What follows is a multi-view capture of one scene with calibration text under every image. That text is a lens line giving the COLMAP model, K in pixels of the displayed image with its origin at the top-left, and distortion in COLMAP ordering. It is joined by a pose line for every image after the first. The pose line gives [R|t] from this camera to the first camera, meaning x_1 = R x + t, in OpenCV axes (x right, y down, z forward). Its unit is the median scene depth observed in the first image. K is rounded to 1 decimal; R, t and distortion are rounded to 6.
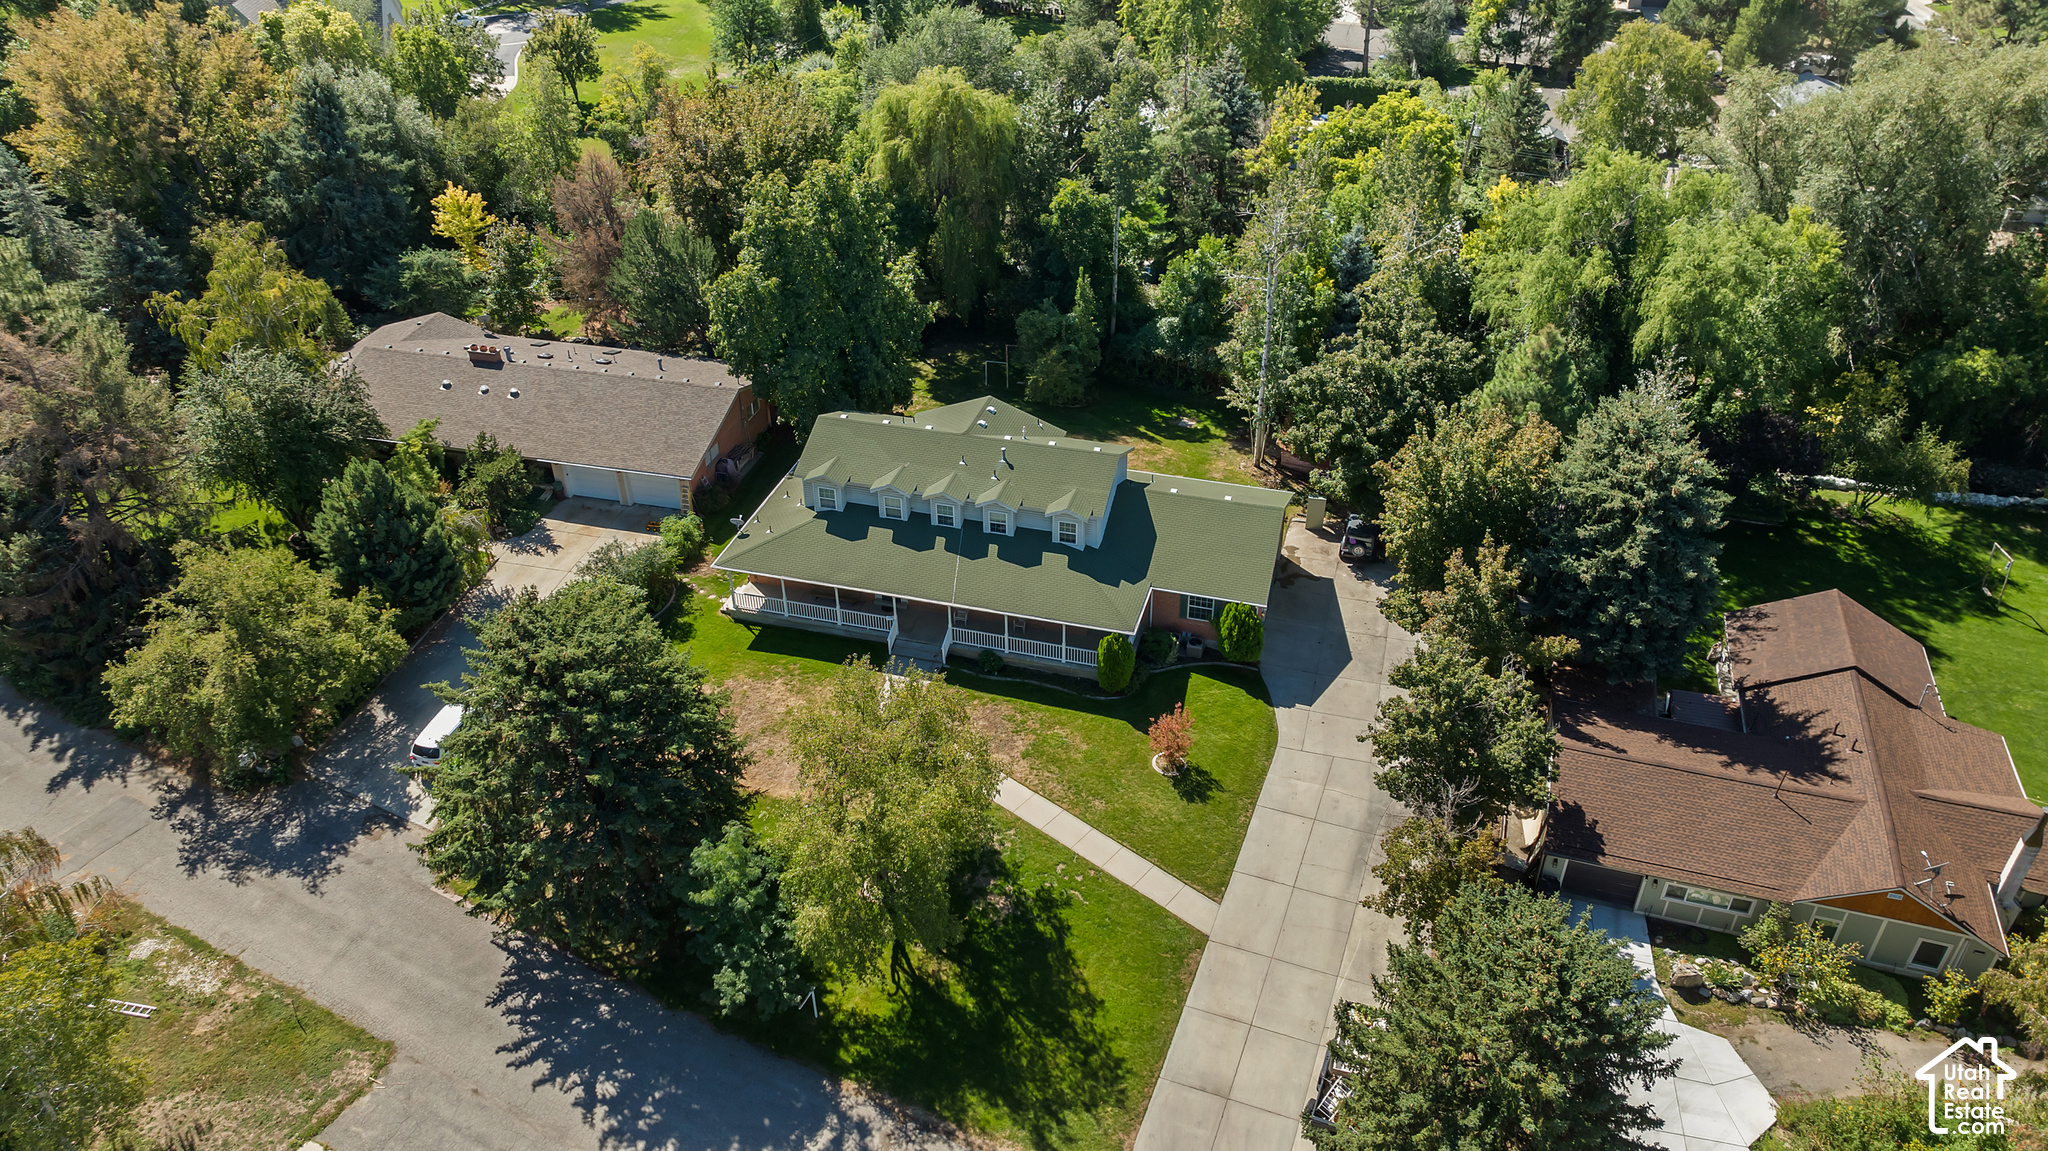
lens RADIAL K [[1470.6, 0, 1024.0], [0, 1470.6, 575.5], [0, 0, 1]] dist [-0.034283, 0.001227]
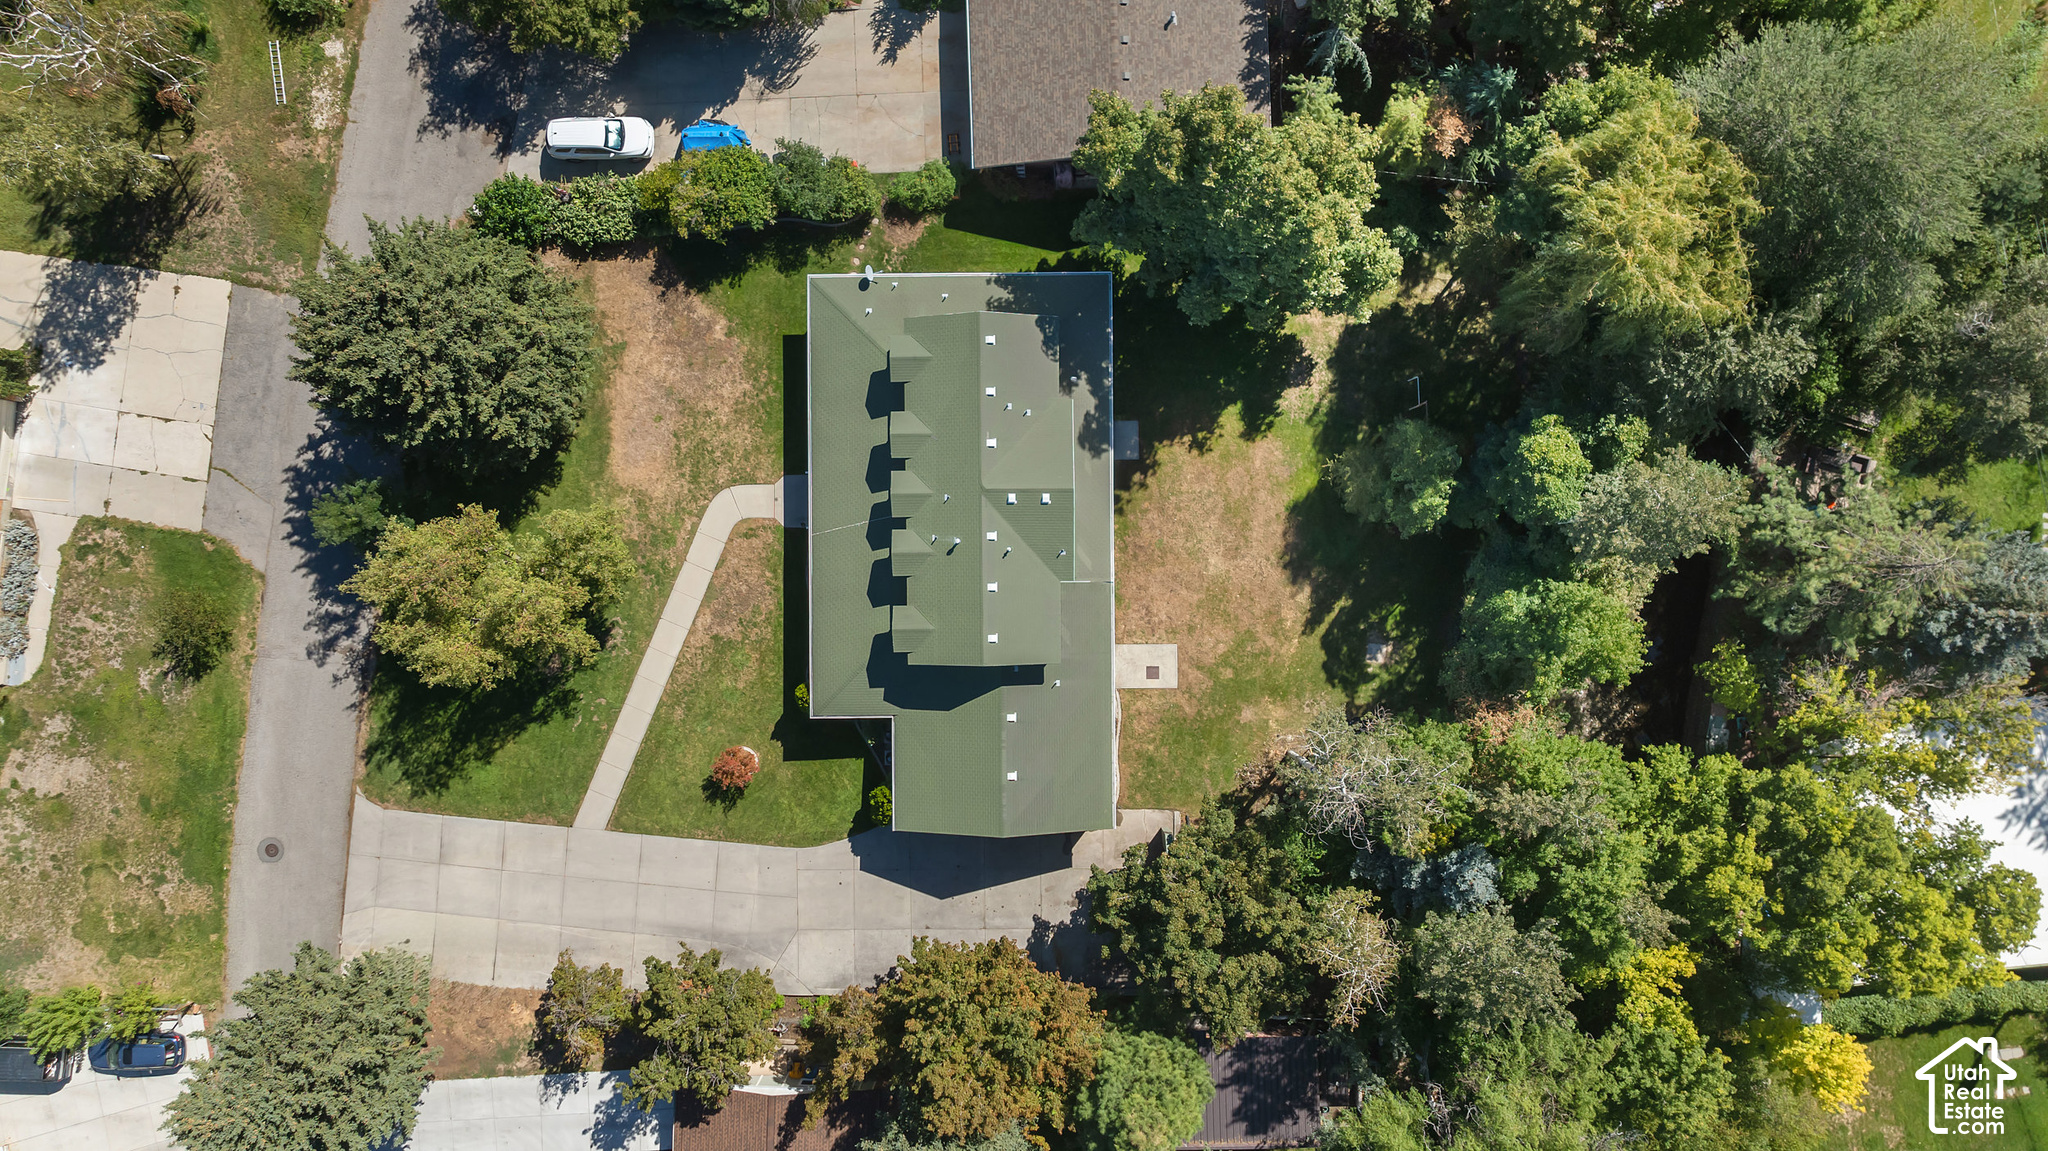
lens RADIAL K [[1470.6, 0, 1024.0], [0, 1470.6, 575.5], [0, 0, 1]] dist [-0.034283, 0.001227]
pose [[0.282114, 0.959322, 0.010652, 0.011809], [-0.524778, 0.145012, 0.838796, -1.137967], [0.803131, -0.242226, 0.544341, 0.697054]]
